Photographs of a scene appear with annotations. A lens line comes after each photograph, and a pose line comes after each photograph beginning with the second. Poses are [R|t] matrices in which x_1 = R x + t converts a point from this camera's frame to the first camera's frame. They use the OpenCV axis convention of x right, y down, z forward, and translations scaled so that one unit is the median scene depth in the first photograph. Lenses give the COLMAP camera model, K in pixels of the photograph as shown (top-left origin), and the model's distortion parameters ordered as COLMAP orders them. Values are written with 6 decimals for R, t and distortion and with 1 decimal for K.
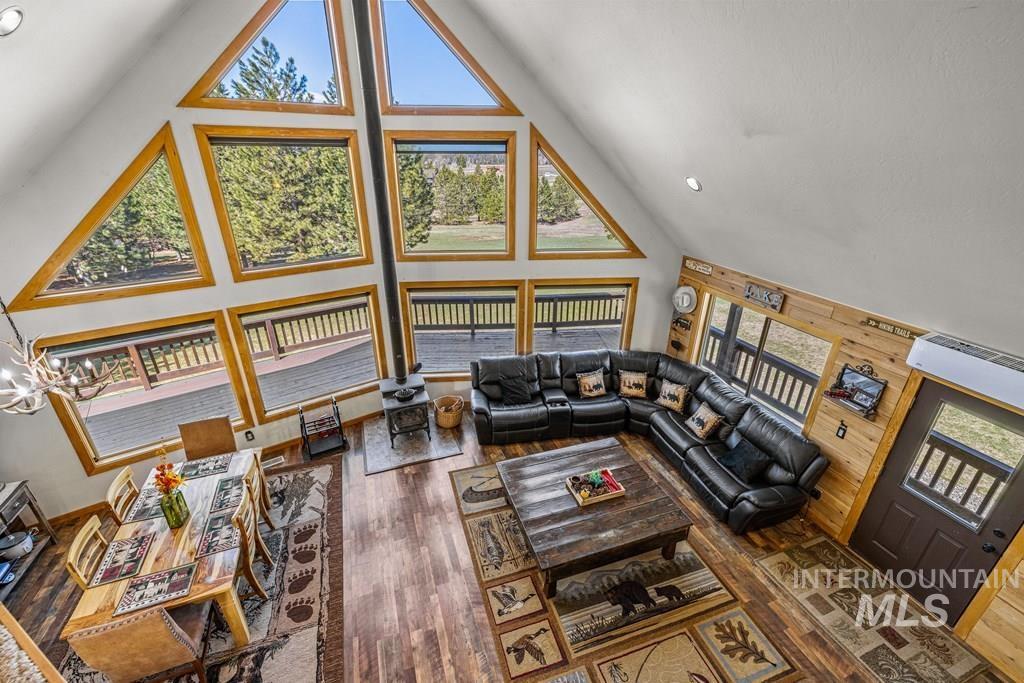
lens RADIAL K [[428.1, 0, 513.7], [0, 428.1, 339.9], [0, 0, 1]] dist [-0.000355, 0.000440]
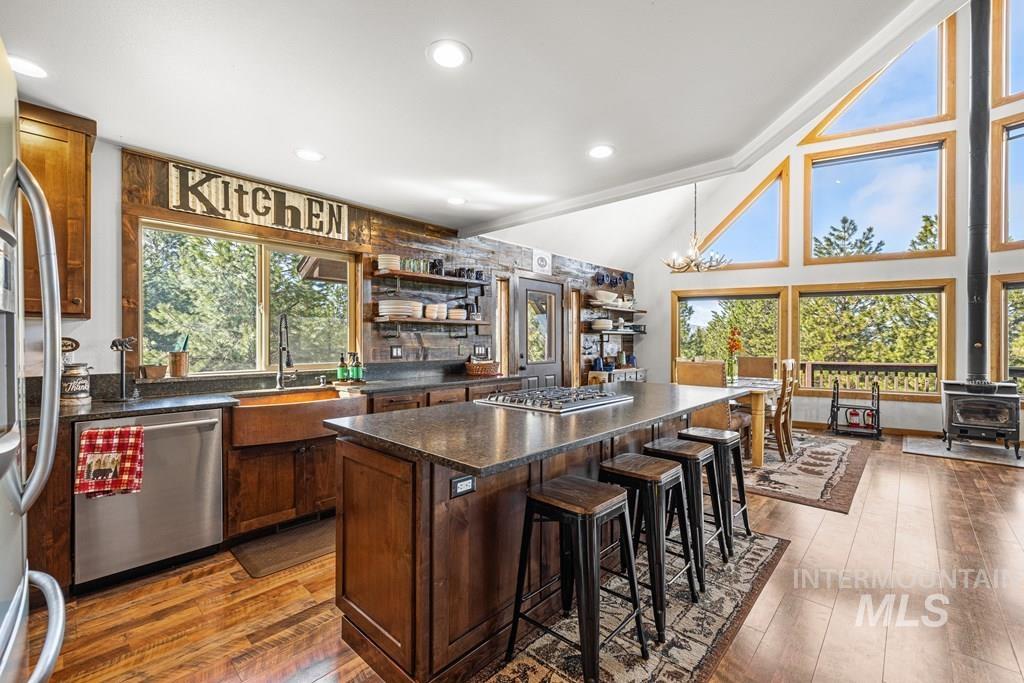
lens RADIAL K [[428.1, 0, 508.4], [0, 428.1, 343.6], [0, 0, 1]] dist [-0.000355, 0.000440]
pose [[0.446235, -0.002425, -0.894913, 0.091223], [-0.362743, 0.913674, -0.183352, 0.598358], [0.818103, 0.406441, 0.406833, -0.136828]]
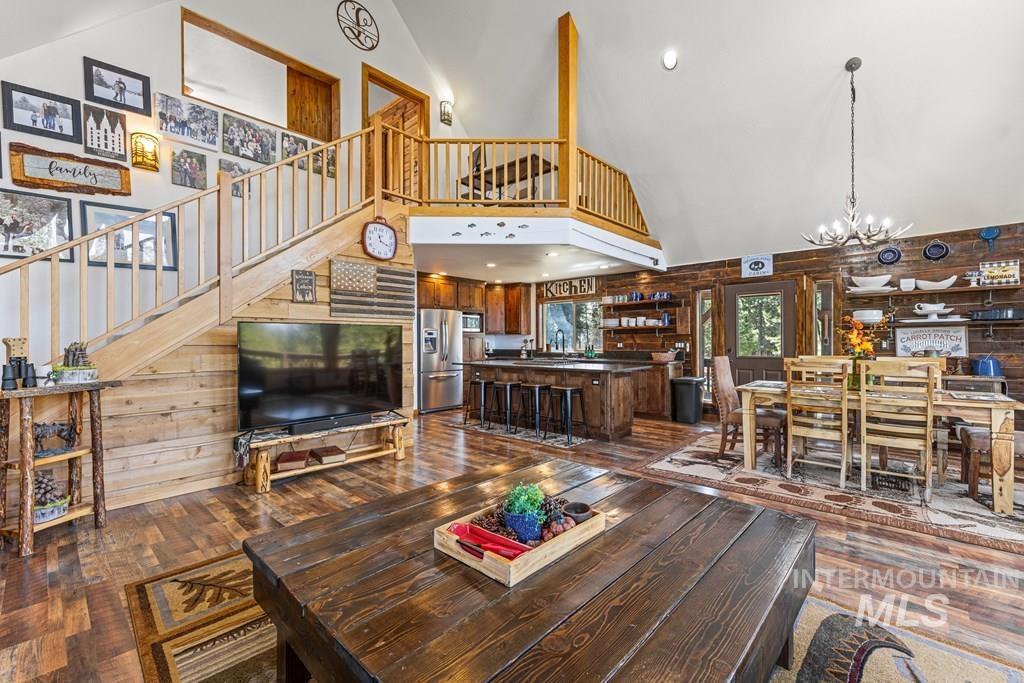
lens RADIAL K [[428.1, 0, 507.6], [0, 428.1, 343.9], [0, 0, 1]] dist [-0.000355, 0.000440]
pose [[-0.893963, -0.004432, -0.448118, 0.305160], [-0.186224, 0.913201, 0.362471, 0.080678], [0.407615, 0.407486, -0.817193, 1.056199]]
